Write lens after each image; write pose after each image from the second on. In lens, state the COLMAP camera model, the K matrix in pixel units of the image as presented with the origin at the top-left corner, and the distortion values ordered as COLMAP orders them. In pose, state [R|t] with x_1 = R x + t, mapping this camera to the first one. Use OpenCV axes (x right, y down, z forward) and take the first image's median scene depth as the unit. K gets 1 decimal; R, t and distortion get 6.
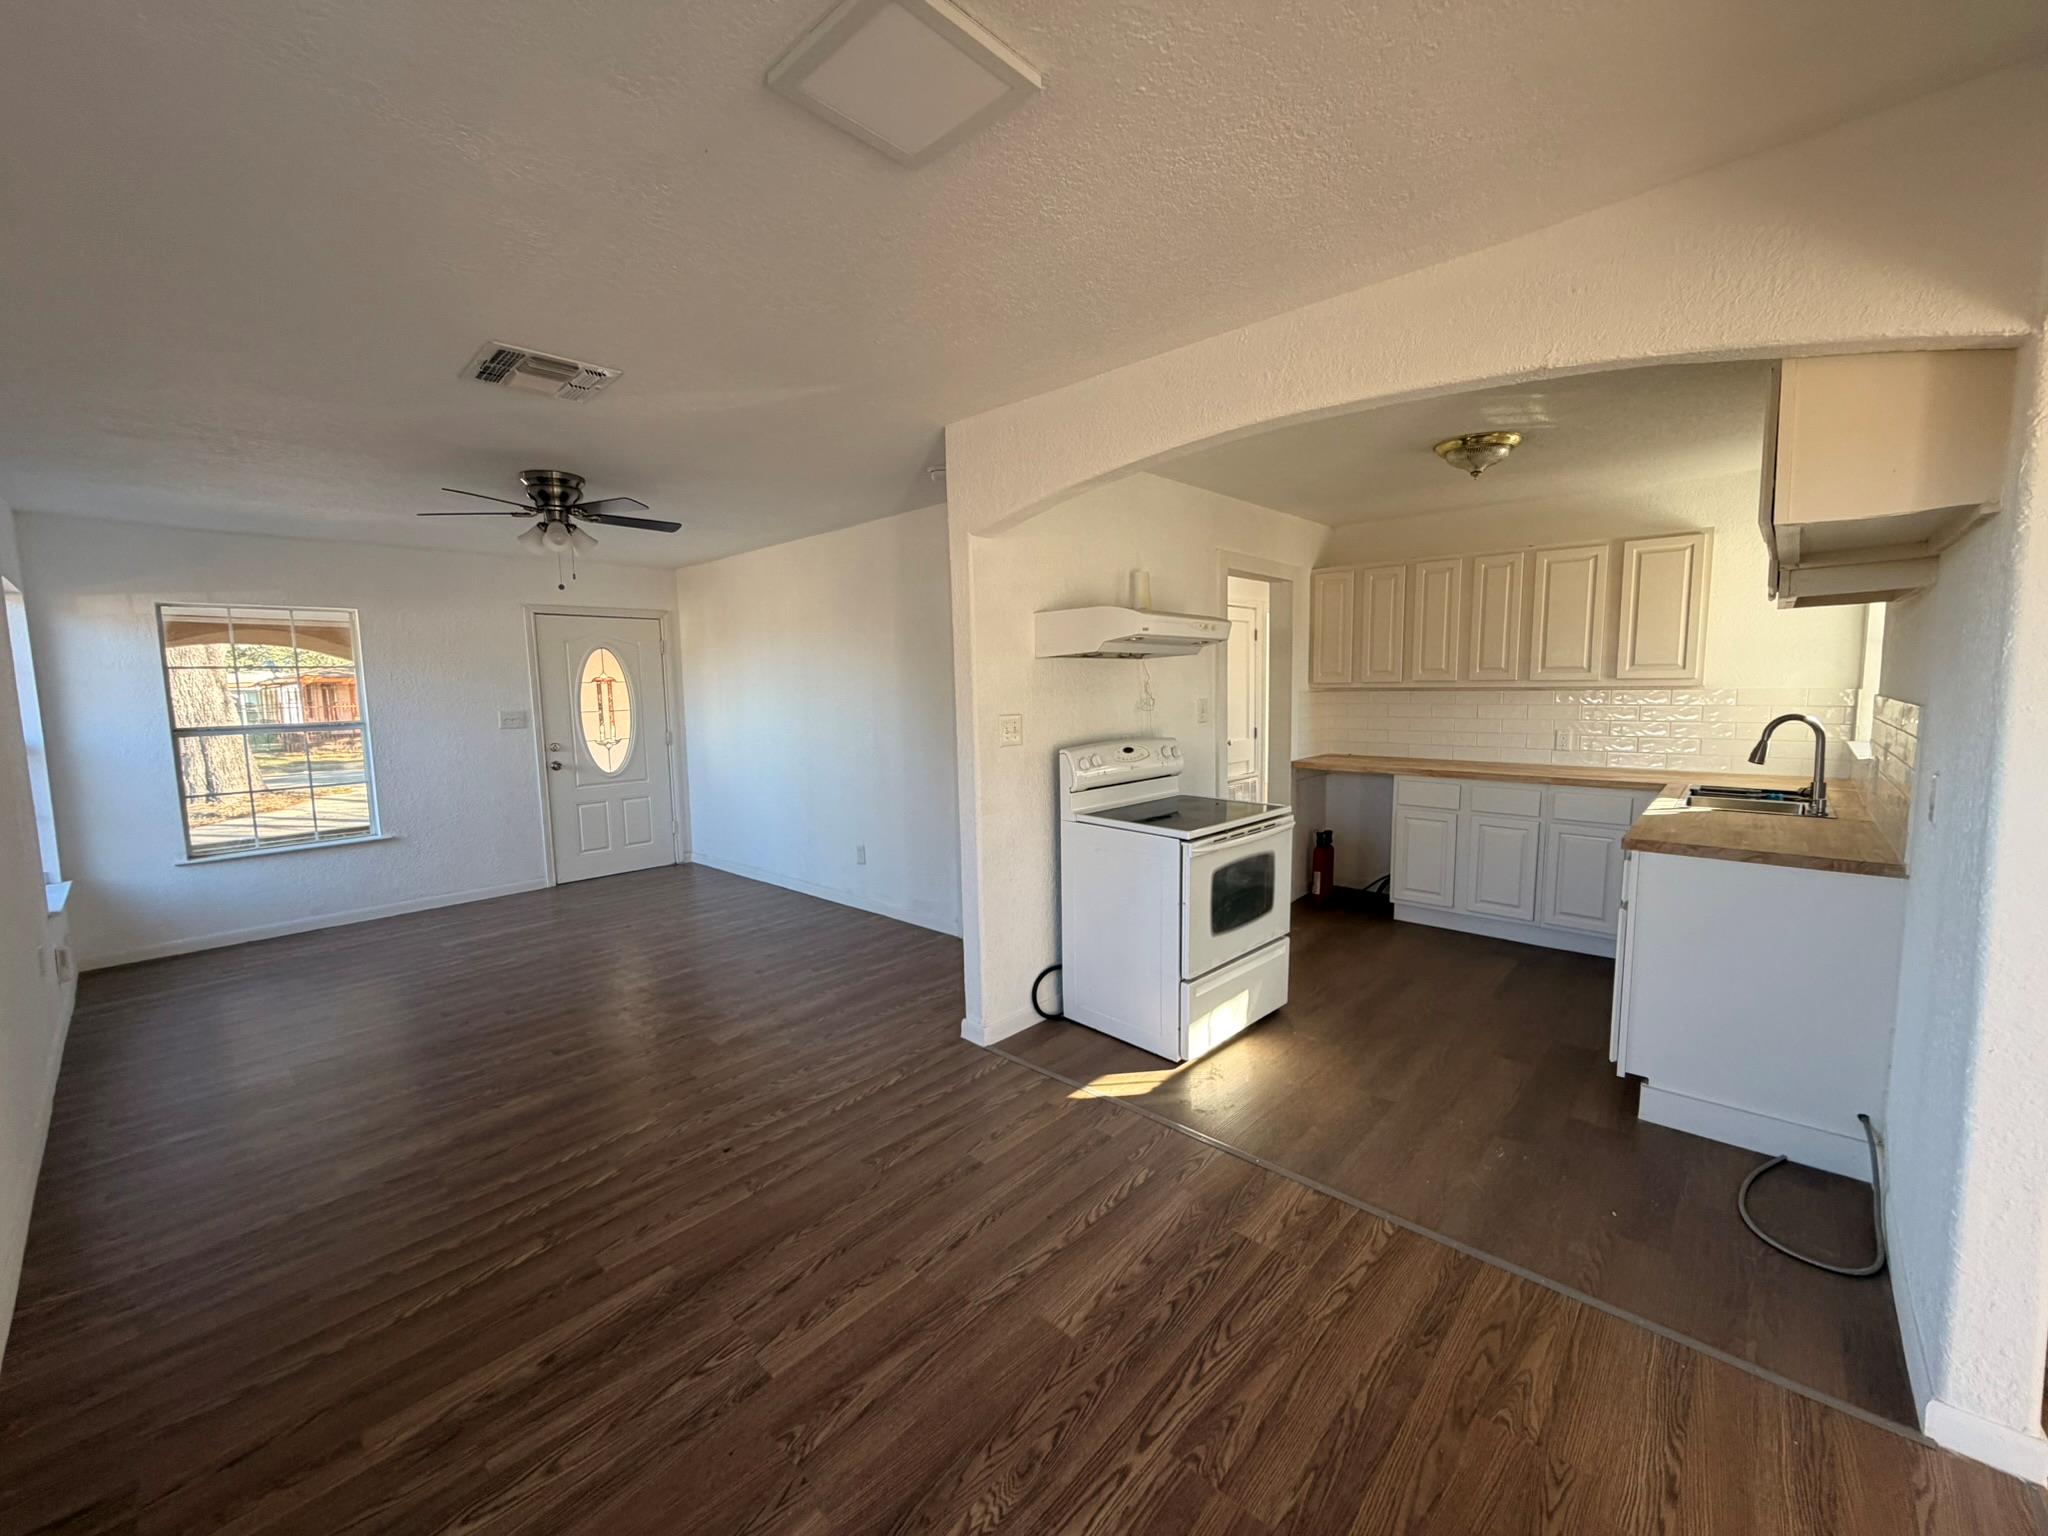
lens RADIAL K [[816.3, 0, 1024.0], [0, 816.3, 768.0], [0, 0, 1]] dist [-0.000139, -0.000009]
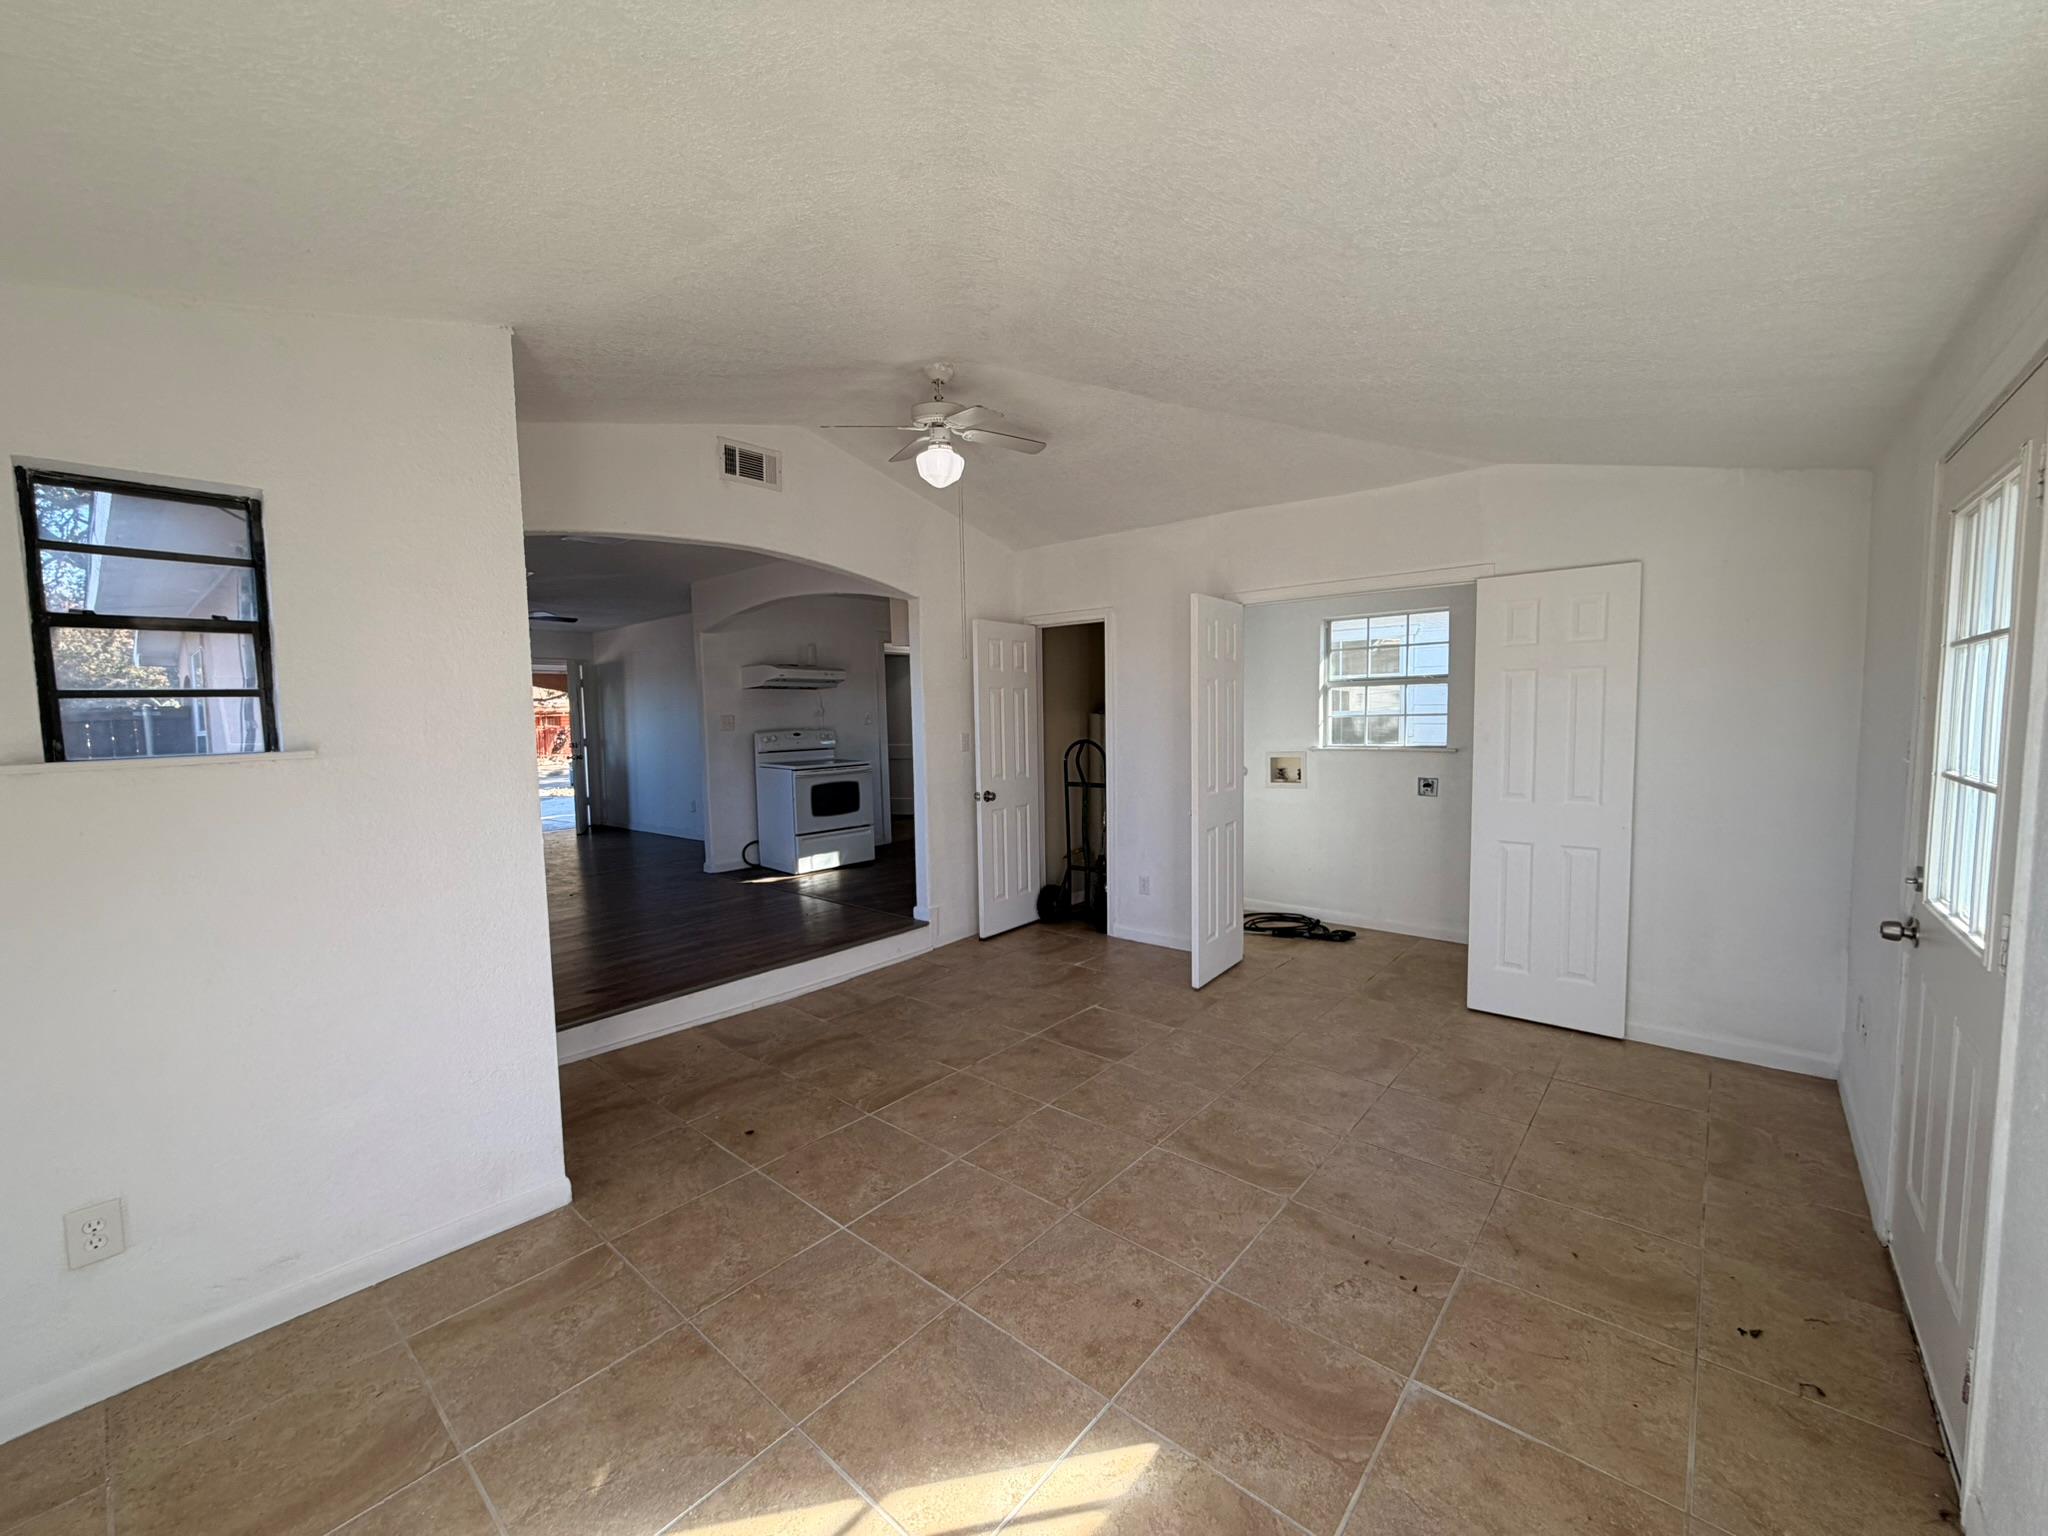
lens RADIAL K [[816.3, 0, 1024.0], [0, 816.3, 768.0], [0, 0, 1]] dist [-0.000139, -0.000009]
pose [[0.998952, -0.021585, 0.040359, 0.632049], [0.023116, 0.999016, -0.037839, 0.154472], [-0.039503, 0.038733, 0.998468, -1.070946]]
